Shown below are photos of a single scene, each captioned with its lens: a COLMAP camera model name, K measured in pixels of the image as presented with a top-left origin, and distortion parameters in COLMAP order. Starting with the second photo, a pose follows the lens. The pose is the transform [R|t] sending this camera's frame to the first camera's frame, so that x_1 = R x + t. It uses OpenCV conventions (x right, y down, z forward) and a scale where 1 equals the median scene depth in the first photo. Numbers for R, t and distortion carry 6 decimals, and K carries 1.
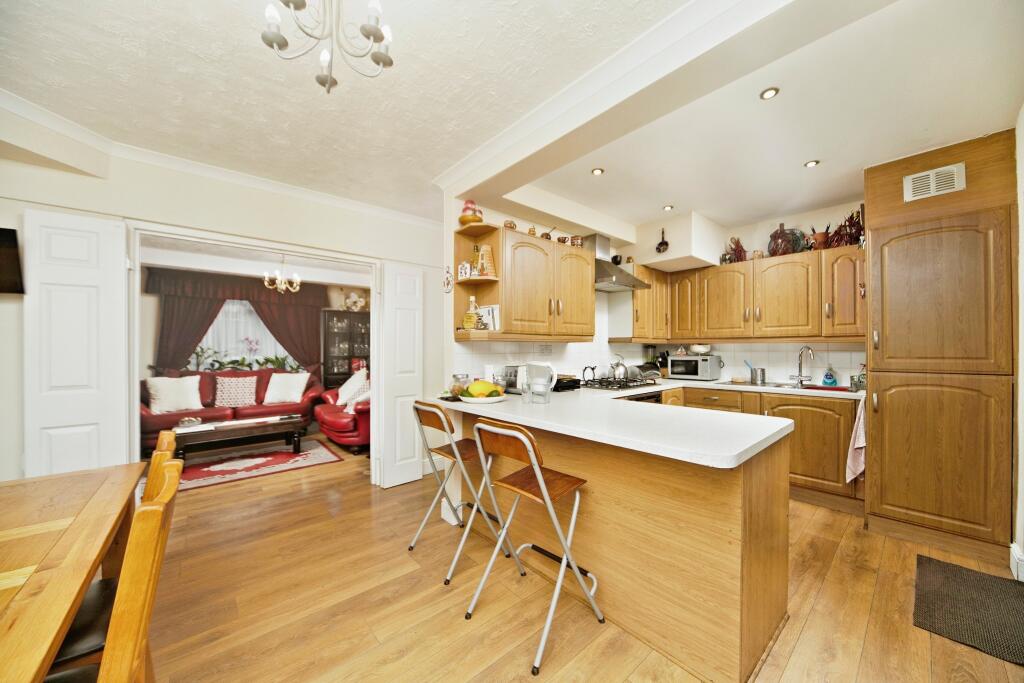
lens RADIAL K [[366.4, 0, 520.9], [0, 366.4, 348.9], [0, 0, 1]] dist [-0.013463, 0.001055]
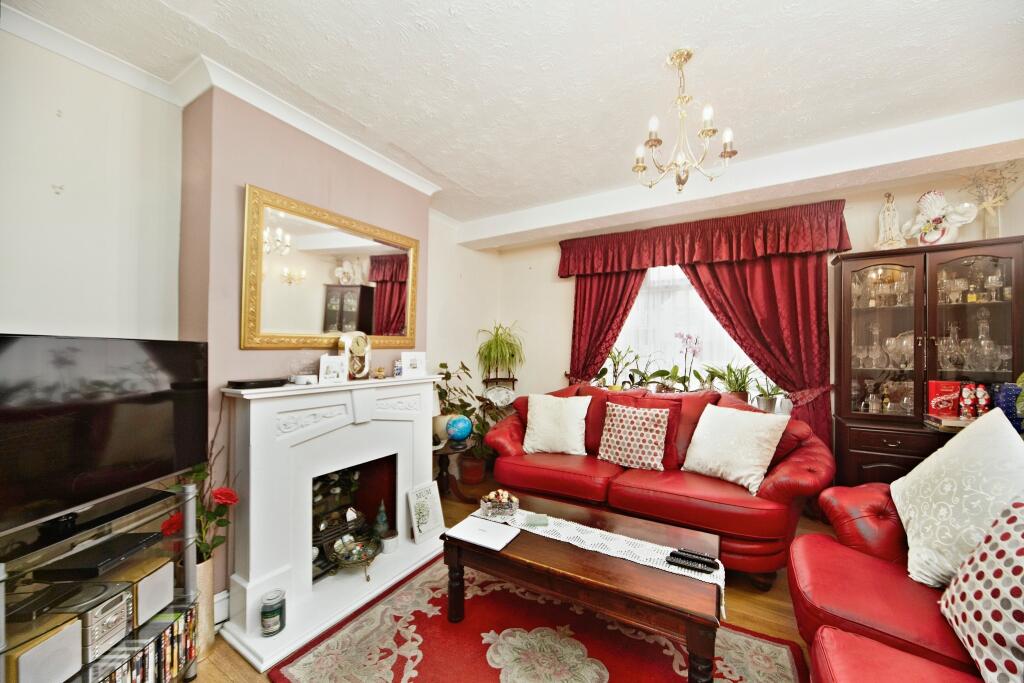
lens RADIAL K [[366.4, 0, 515.5], [0, 366.4, 345.8], [0, 0, 1]] dist [-0.013463, 0.001055]
pose [[0.313900, -0.011830, -0.949382, -0.310004], [0.001689, 0.999928, -0.011901, -0.002804], [0.949455, 0.002132, 0.313897, 0.615884]]
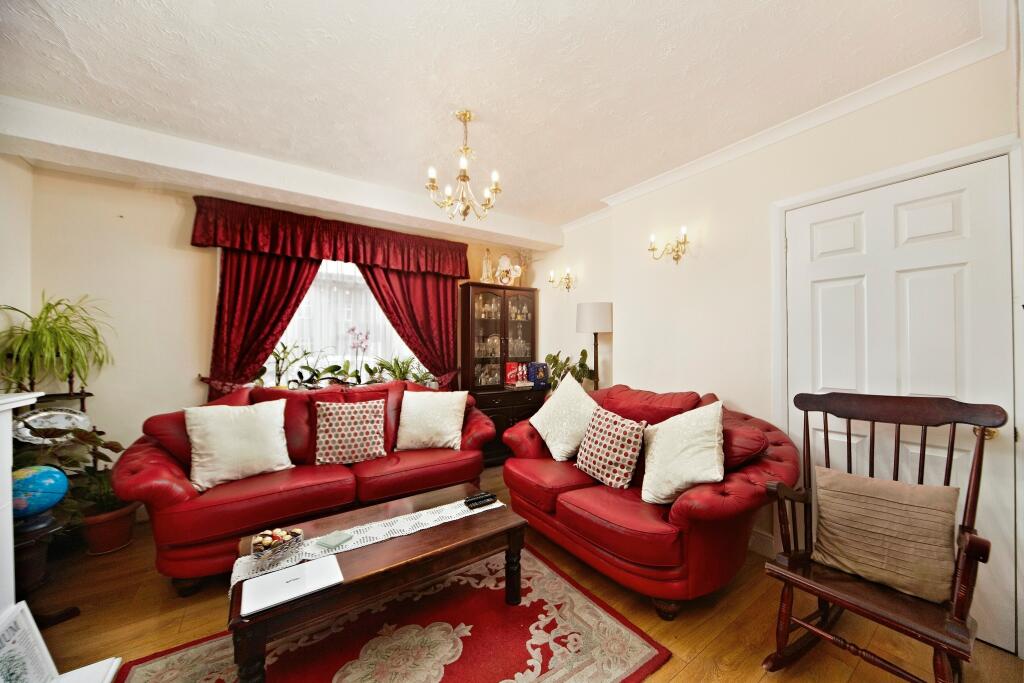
lens RADIAL K [[366.4, 0, 518.9], [0, 366.4, 345.1], [0, 0, 1]] dist [-0.013463, 0.001055]
pose [[0.993495, -0.002044, -0.113856, -0.444450], [0.001810, 0.999996, -0.002158, -0.001024], [0.113860, 0.001938, 0.993495, 0.468675]]
